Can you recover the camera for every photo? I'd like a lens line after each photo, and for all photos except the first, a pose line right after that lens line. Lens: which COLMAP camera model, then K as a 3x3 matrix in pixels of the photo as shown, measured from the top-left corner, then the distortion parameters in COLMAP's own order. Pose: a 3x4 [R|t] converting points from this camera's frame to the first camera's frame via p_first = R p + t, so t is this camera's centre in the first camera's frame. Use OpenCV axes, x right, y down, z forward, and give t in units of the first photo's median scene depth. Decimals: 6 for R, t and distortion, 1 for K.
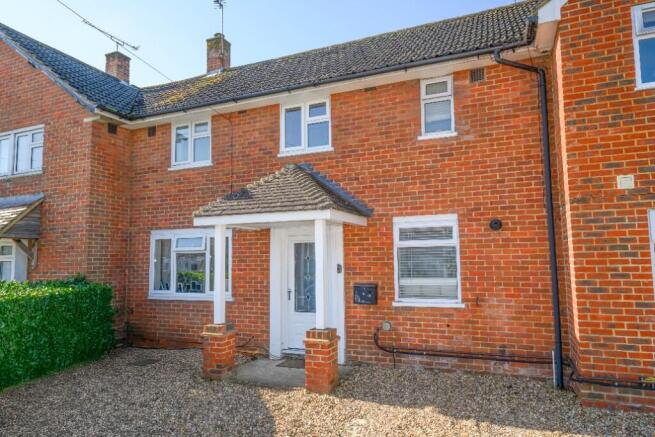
lens RADIAL K [[410.4, 0, 328.1], [0, 410.4, 218.9], [0, 0, 1]] dist [-0.001233, 0.002676]
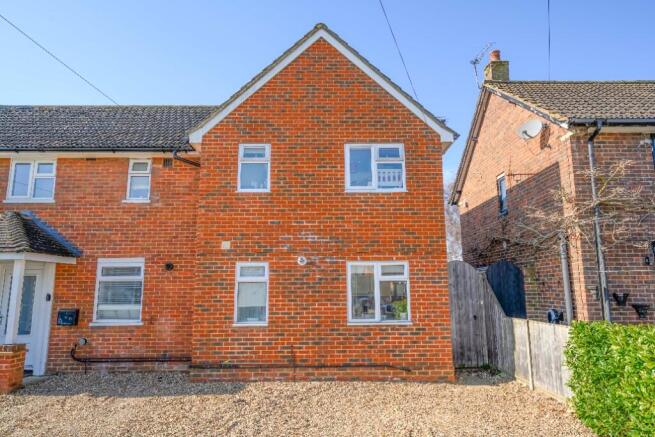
lens RADIAL K [[410.4, 0, 326.7], [0, 410.4, 220.0], [0, 0, 1]] dist [-0.001233, 0.002676]
pose [[0.916224, 0.073016, 0.393957, 0.312819], [-0.045266, 0.995823, -0.079291, -0.056957], [-0.398101, 0.054815, 0.915702, -0.527854]]
